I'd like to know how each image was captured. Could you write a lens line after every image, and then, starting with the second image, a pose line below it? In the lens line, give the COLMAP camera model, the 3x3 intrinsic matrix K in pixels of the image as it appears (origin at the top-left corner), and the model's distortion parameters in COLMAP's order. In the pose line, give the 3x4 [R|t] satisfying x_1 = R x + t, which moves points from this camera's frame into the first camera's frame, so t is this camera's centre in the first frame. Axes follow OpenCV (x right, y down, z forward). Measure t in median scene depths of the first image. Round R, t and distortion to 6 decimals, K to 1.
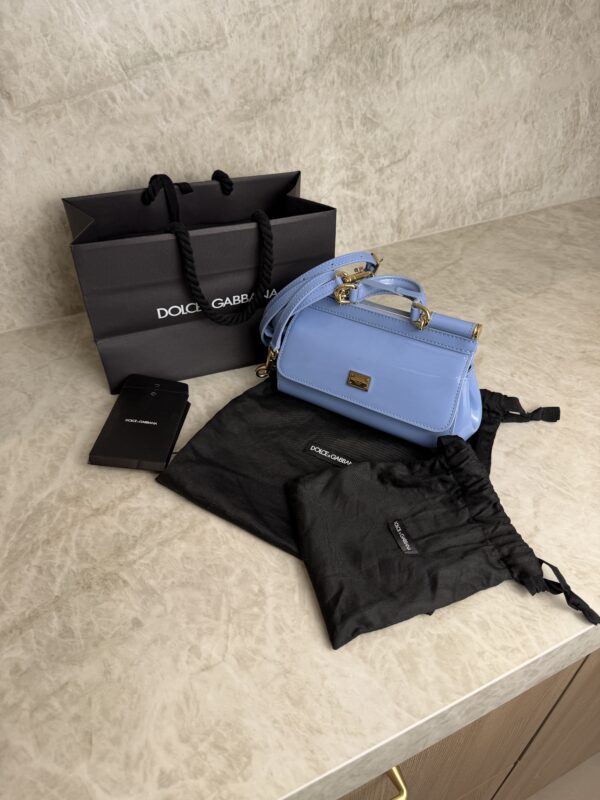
lens RADIAL K [[578.4, 0, 297.3], [0, 578.4, 403.7], [0, 0, 1]] dist [0.029806, -0.075714]
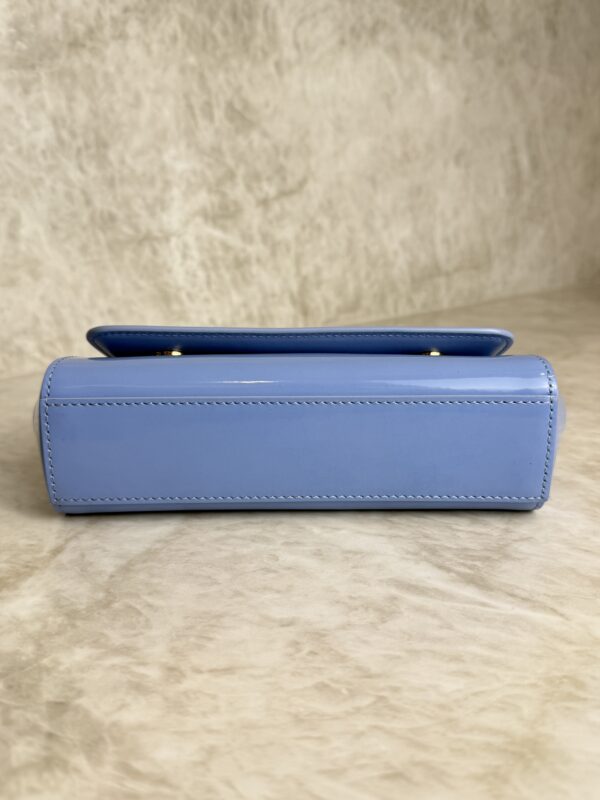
lens RADIAL K [[737.1, 0, 304.6], [0, 737.1, 399.6], [0, 0, 1]] dist [0.078944, -0.226531]
pose [[0.966585, -0.066036, 0.247694, -0.021065], [0.164142, 0.901625, -0.400162, 0.101686], [-0.196901, 0.427448, 0.882337, 0.428992]]
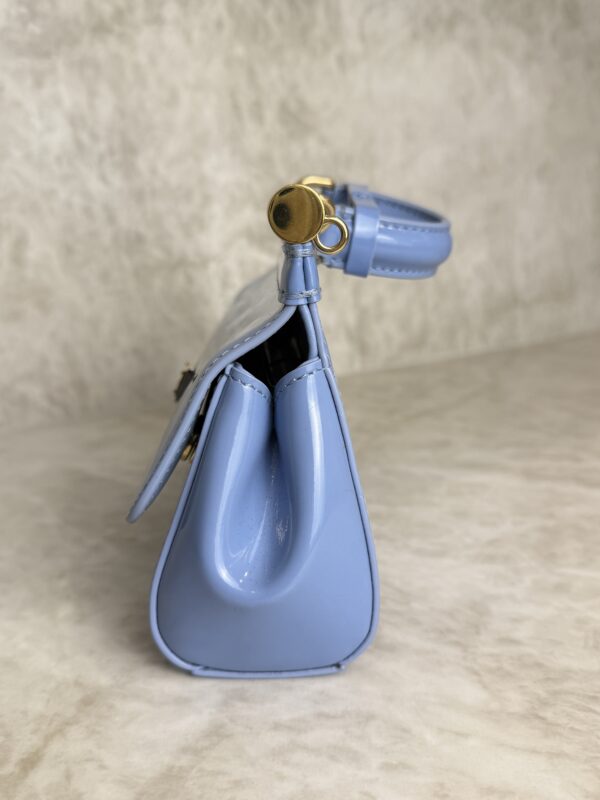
lens RADIAL K [[748.4, 0, 301.5], [0, 748.4, 400.3], [0, 0, 1]] dist [0.054197, -0.197759]
pose [[0.978090, -0.039998, 0.204305, -0.013000], [0.125925, 0.895153, -0.427603, 0.015793], [-0.165781, 0.443961, 0.880577, 0.529189]]
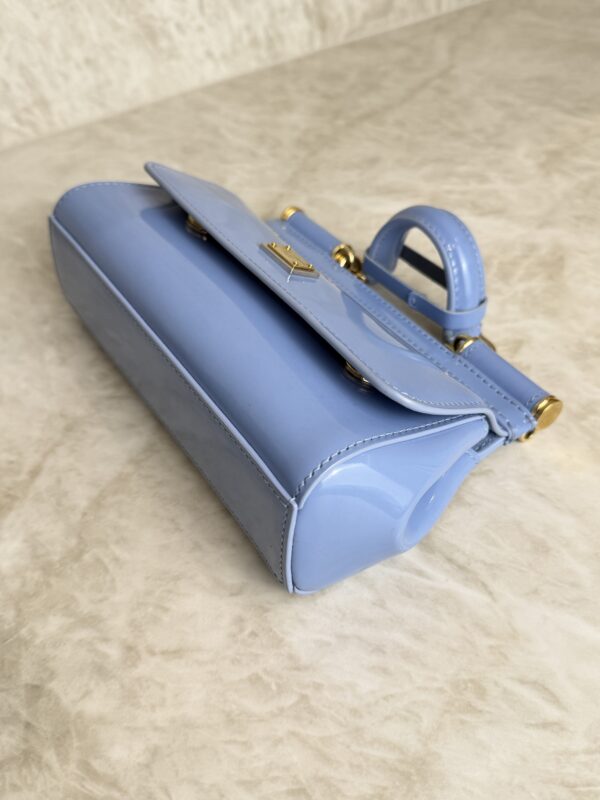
lens RADIAL K [[748.4, 0, 301.5], [0, 748.4, 400.3], [0, 0, 1]] dist [0.054197, -0.197759]
pose [[0.981673, -0.150313, 0.117152, 0.040234], [0.141795, 0.986820, 0.077978, -0.038761], [-0.127329, -0.059938, 0.990048, 0.403912]]
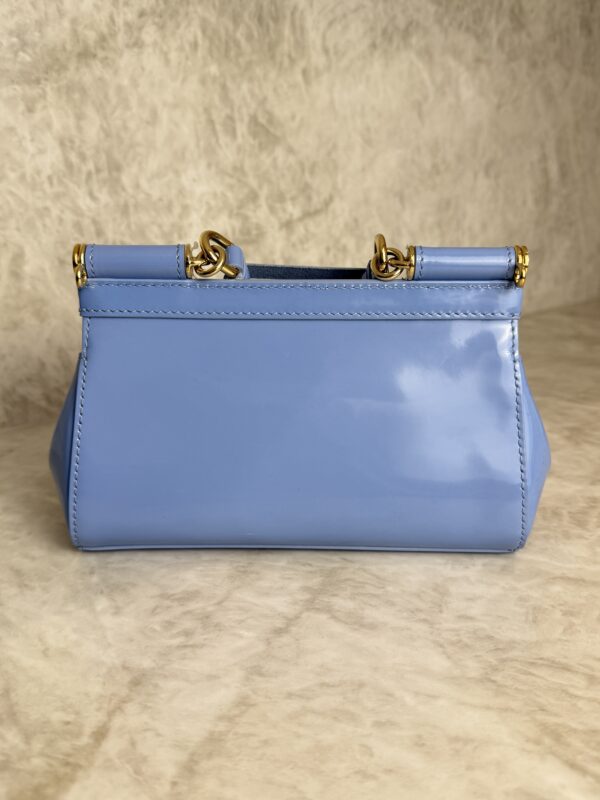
lens RADIAL K [[732.1, 0, 302.3], [0, 732.1, 400.0], [0, 0, 1]] dist [0.098512, -0.264616]
pose [[0.961358, -0.069416, 0.266407, -0.043560], [0.166436, 0.917370, -0.361569, 0.004560], [-0.219295, 0.391937, 0.893473, 0.468369]]
